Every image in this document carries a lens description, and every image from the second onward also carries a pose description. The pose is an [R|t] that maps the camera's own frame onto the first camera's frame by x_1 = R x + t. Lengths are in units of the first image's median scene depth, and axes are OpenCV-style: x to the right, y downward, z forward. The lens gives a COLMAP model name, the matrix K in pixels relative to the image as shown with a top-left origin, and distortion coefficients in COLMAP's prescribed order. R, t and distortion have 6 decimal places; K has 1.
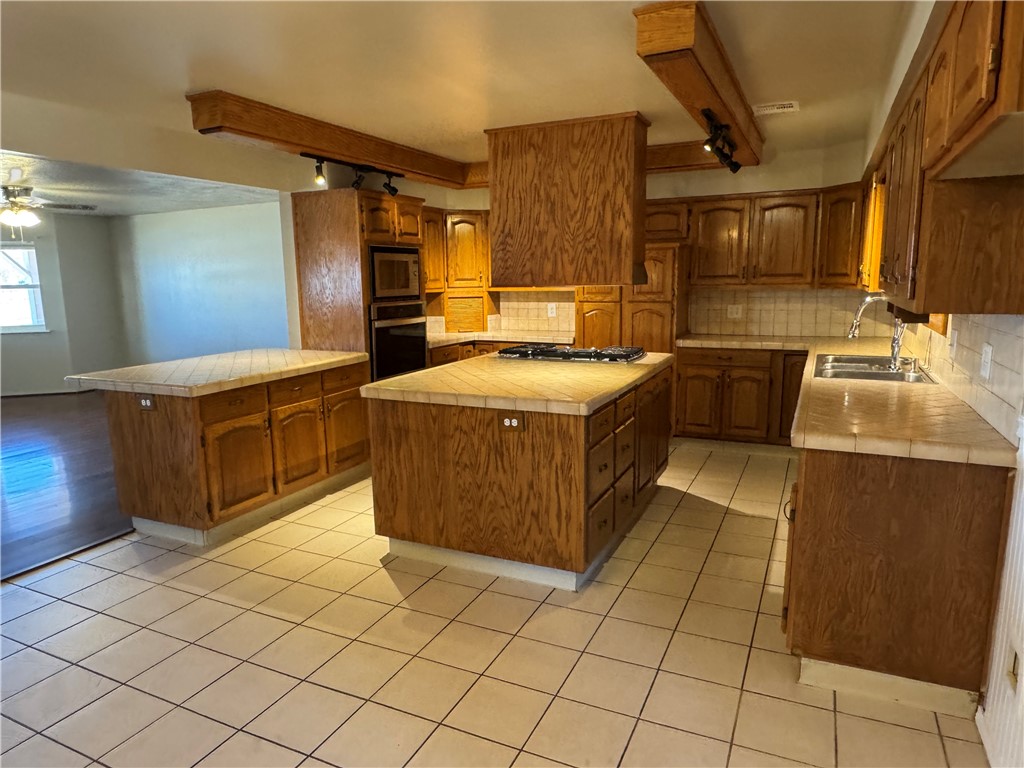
lens RADIAL K [[656.6, 0, 511.0], [0, 656.6, 383.5], [0, 0, 1]] dist [0.000023, 0.004425]
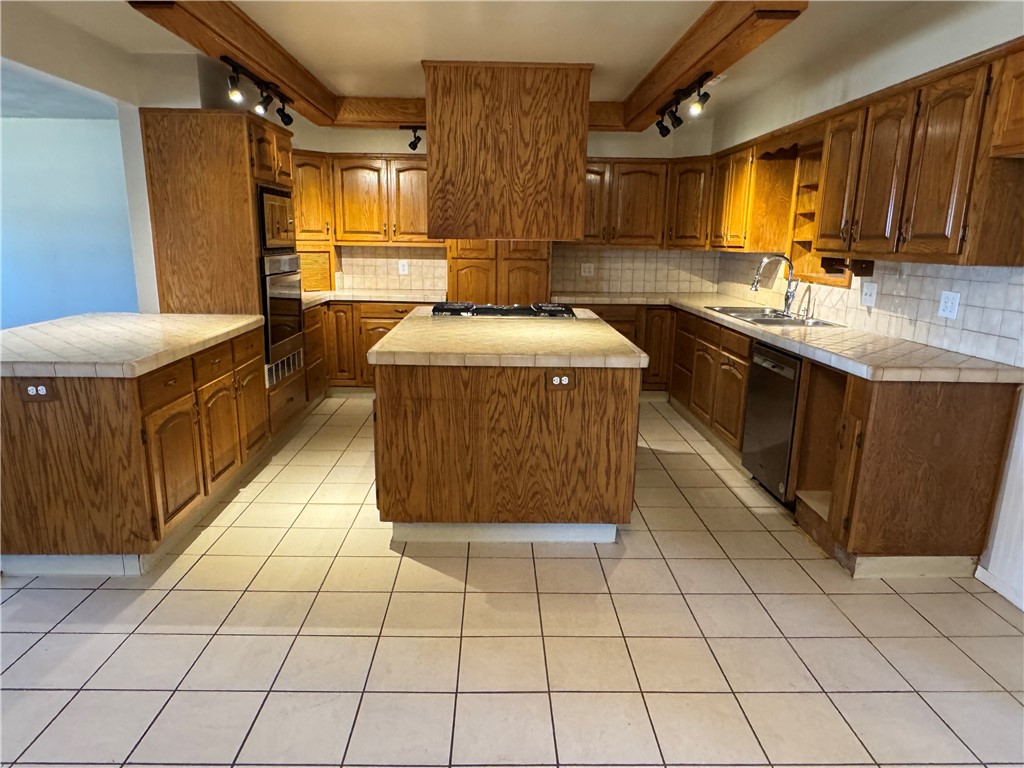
lens RADIAL K [[656.6, 0, 510.0], [0, 656.6, 383.6], [0, 0, 1]] dist [0.000023, 0.004425]
pose [[0.894628, -0.068833, 0.441477, -0.403668], [0.044173, 0.996847, 0.065910, -0.002001], [-0.444622, -0.039463, 0.894849, 0.146579]]
